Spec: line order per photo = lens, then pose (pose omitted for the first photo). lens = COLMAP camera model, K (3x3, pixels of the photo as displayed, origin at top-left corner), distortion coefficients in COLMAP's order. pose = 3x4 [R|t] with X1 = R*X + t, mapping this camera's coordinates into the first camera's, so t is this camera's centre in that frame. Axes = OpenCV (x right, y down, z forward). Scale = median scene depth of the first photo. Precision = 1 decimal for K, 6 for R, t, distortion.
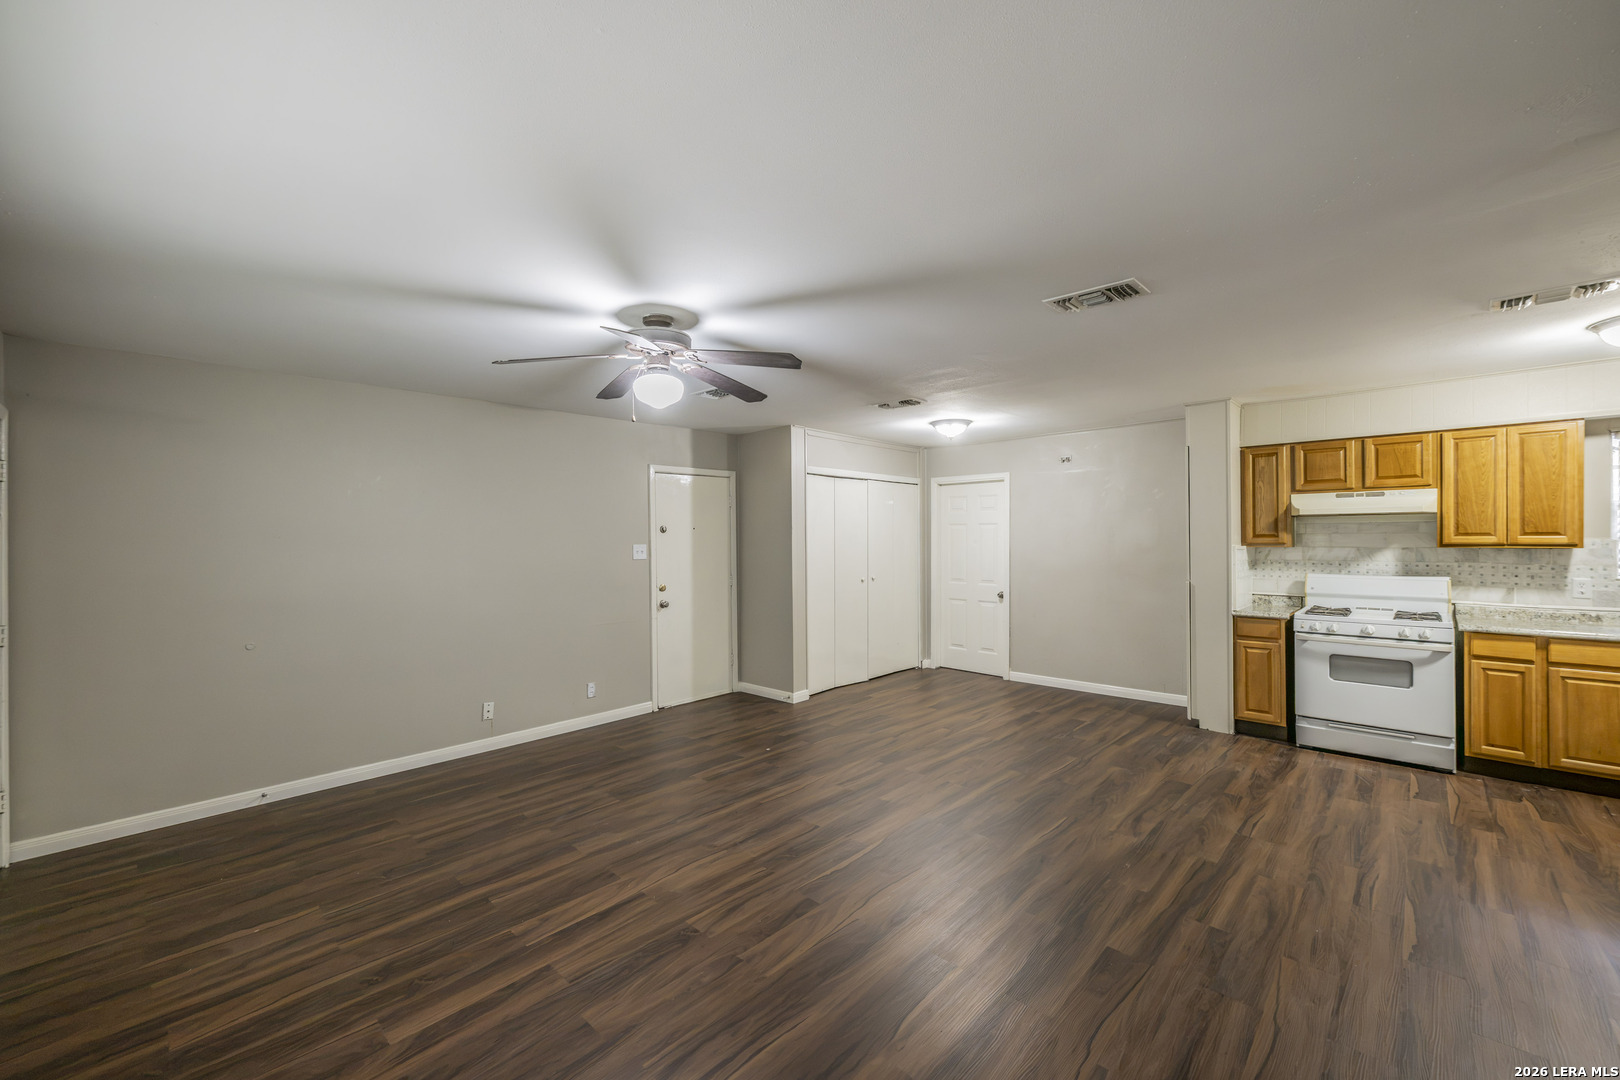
lens RADIAL K [[657.2, 0, 812.2], [0, 657.2, 534.6], [0, 0, 1]] dist [0.003503, 0.000593]
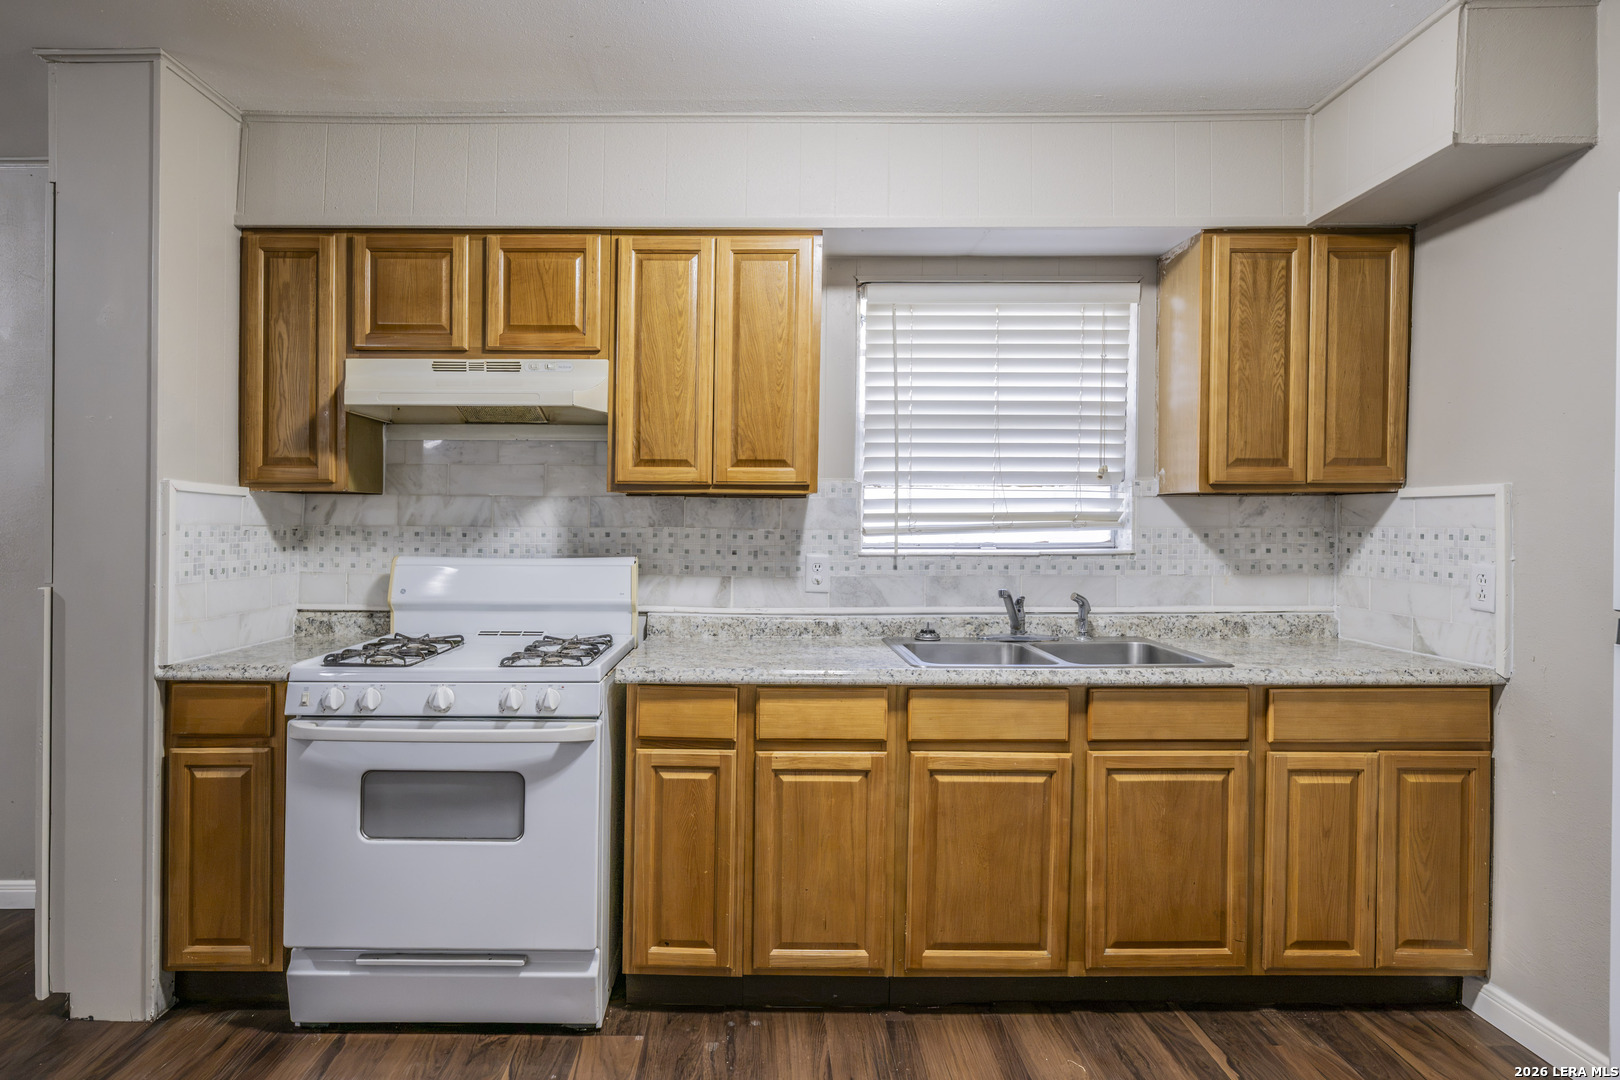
lens RADIAL K [[838.2, 0, 809.7], [0, 838.2, 535.4], [0, 0, 1]] dist [-0.003371, -0.000516]
pose [[0.694748, 0.002452, 0.719249, 0.629401], [-0.015292, 0.999819, 0.011363, 0.040392], [-0.719091, -0.018893, 0.694659, 0.501014]]
